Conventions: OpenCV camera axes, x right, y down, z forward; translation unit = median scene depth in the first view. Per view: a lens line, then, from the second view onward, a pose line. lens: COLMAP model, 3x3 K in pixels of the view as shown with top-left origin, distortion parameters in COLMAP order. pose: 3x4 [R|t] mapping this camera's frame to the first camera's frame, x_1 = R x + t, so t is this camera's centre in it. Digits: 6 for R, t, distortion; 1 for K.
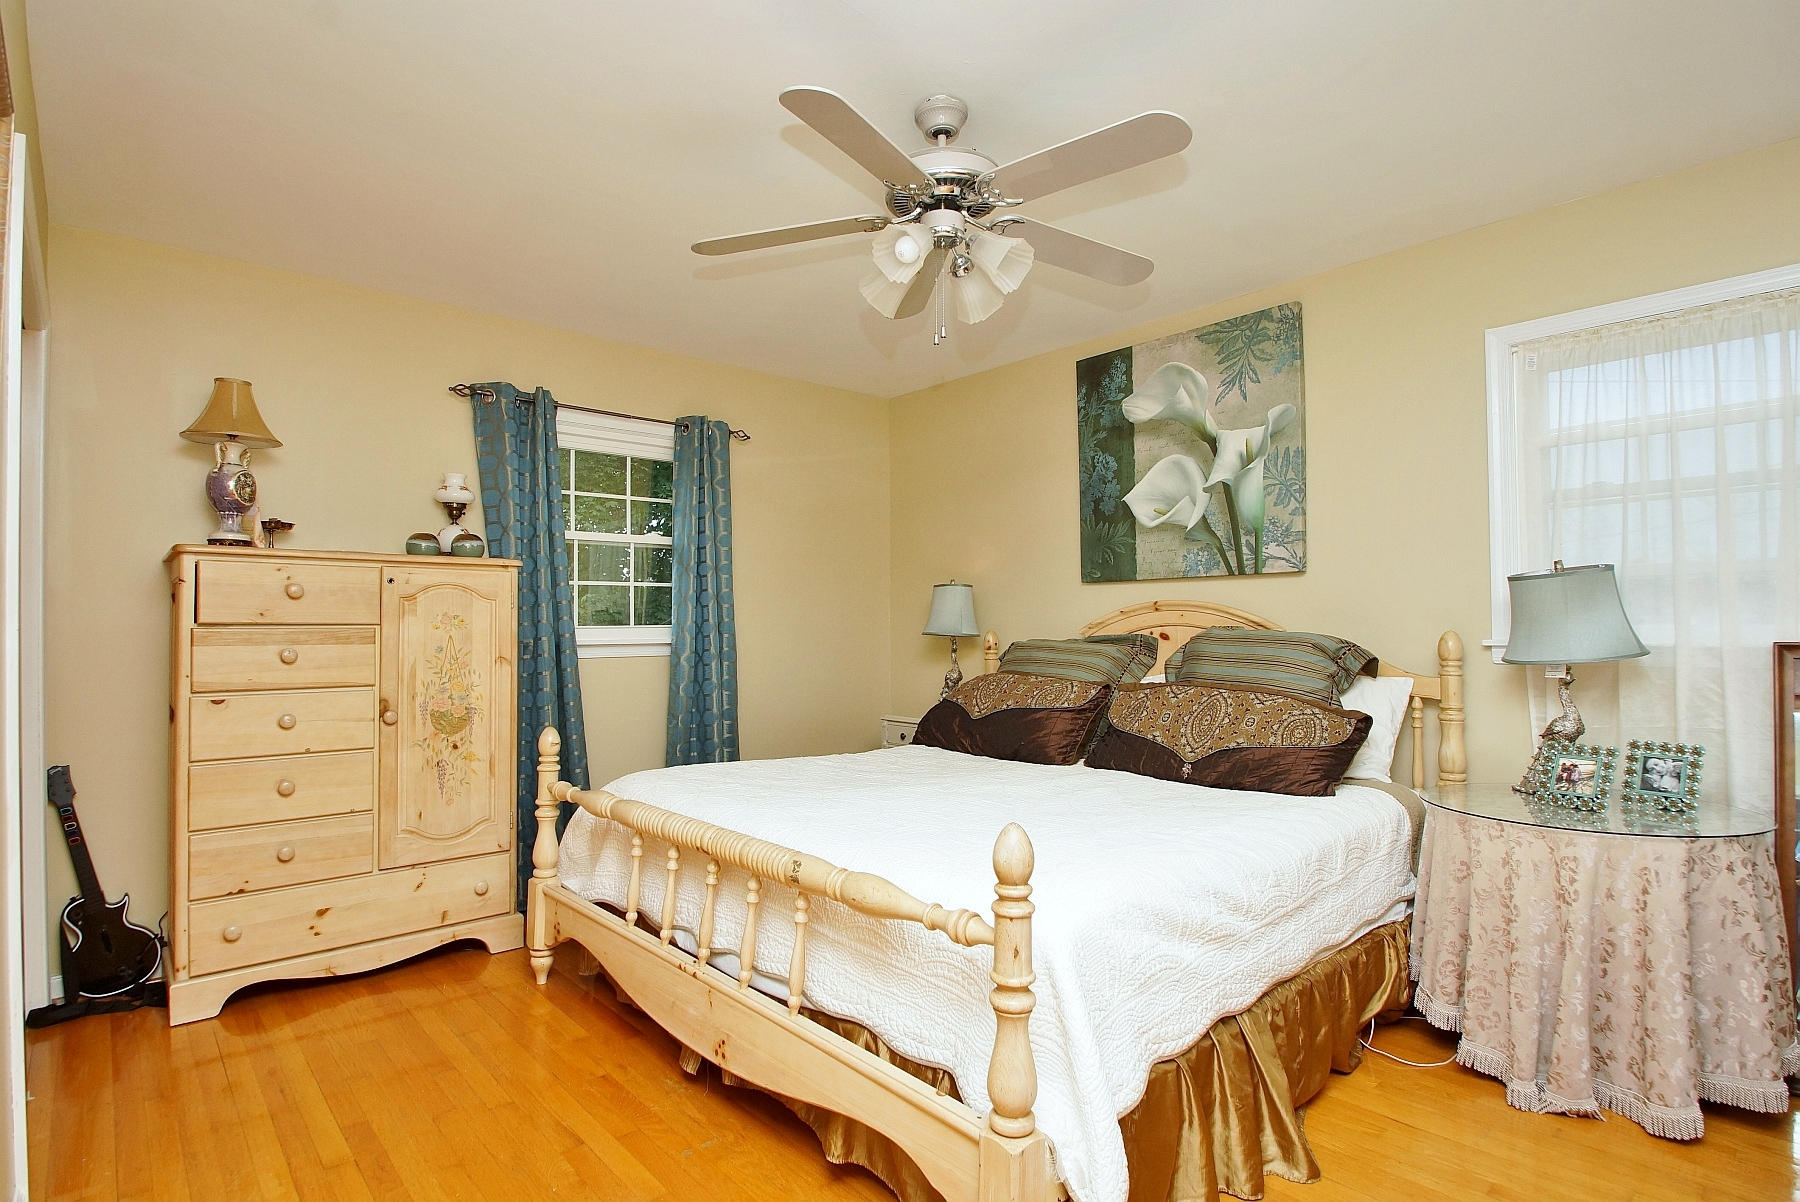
lens RADIAL K [[916.9, 0, 900.9], [0, 916.9, 593.5], [0, 0, 1]] dist [-0.001419, -0.000328]
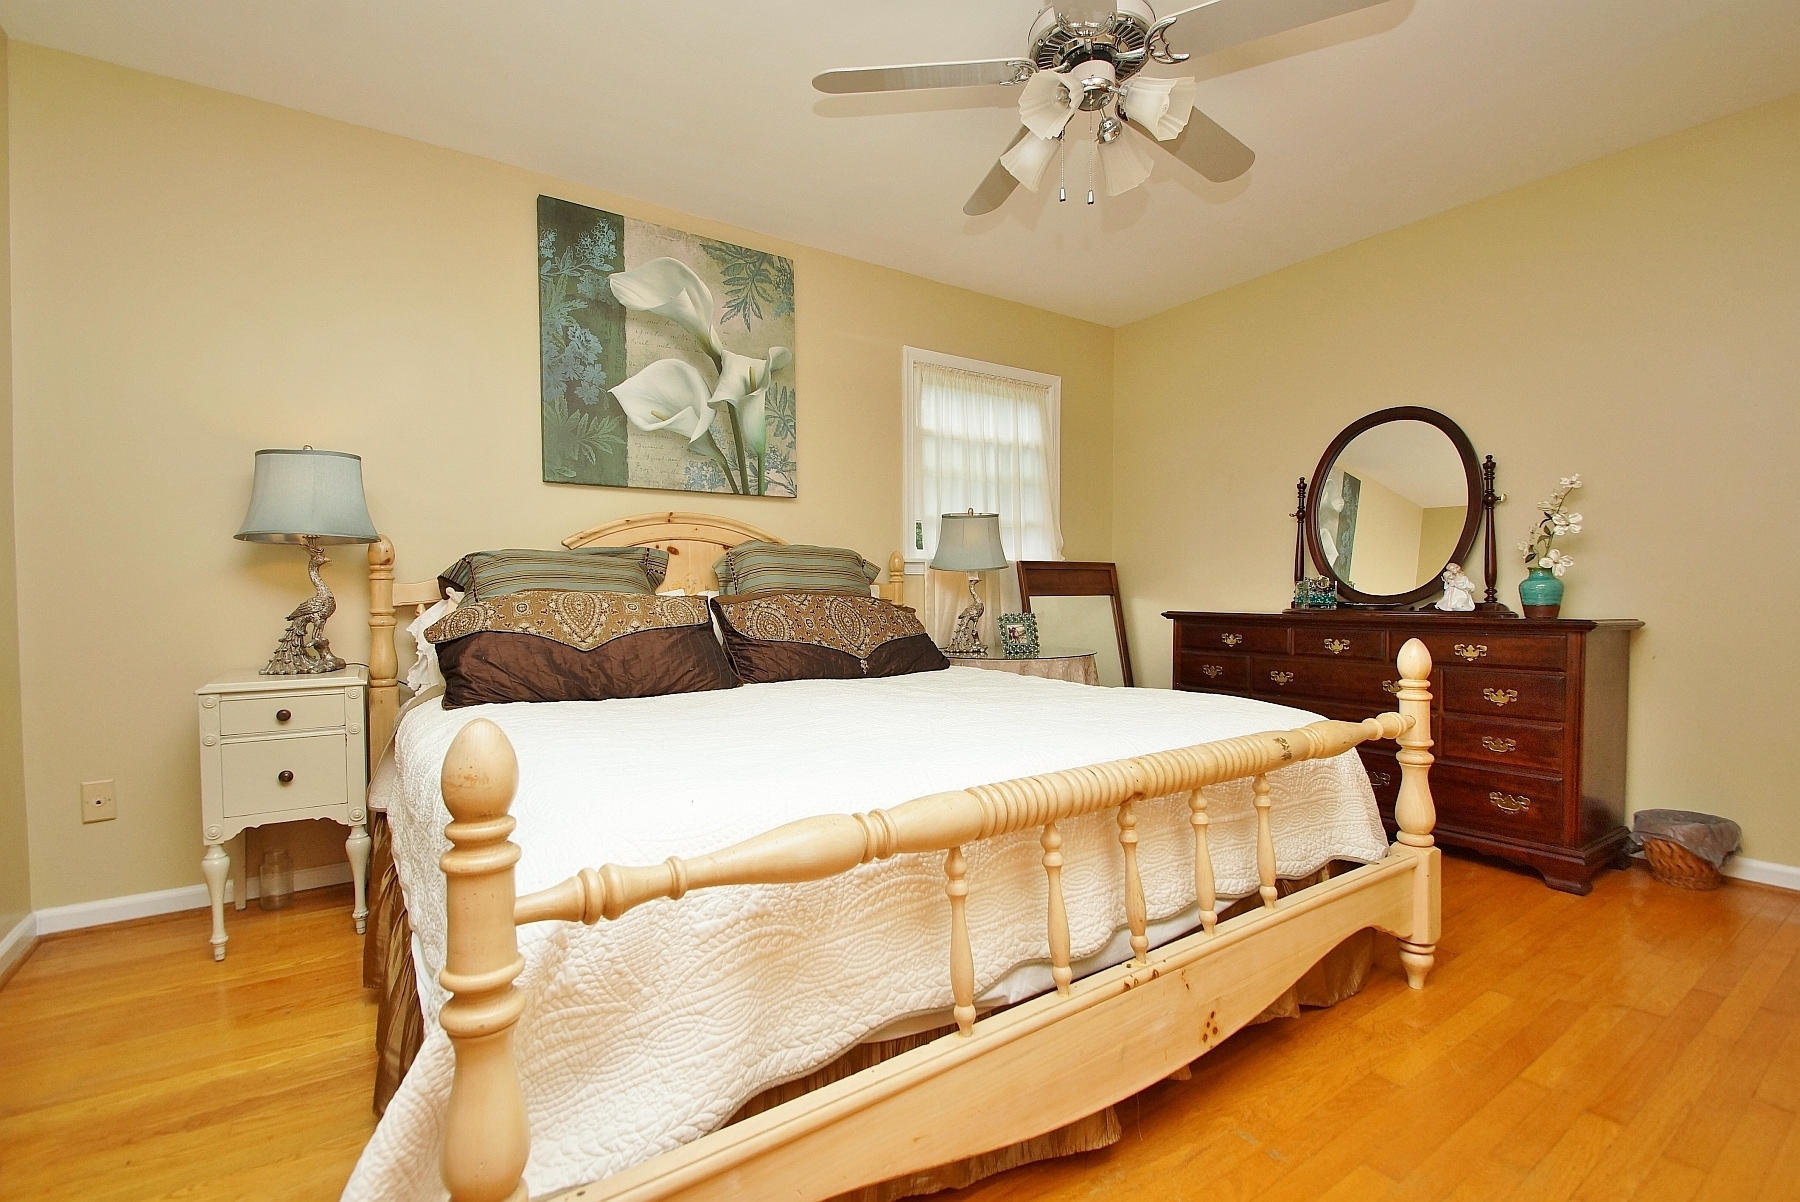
lens RADIAL K [[797.7, 0, 907.2], [0, 797.7, 602.4], [0, 0, 1]] dist [0.009881, -0.014094]
pose [[0.116096, -0.014796, 0.993128, -0.503838], [-0.033458, 0.999263, 0.018799, 0.077304], [-0.992674, -0.035411, 0.115516, 0.672080]]
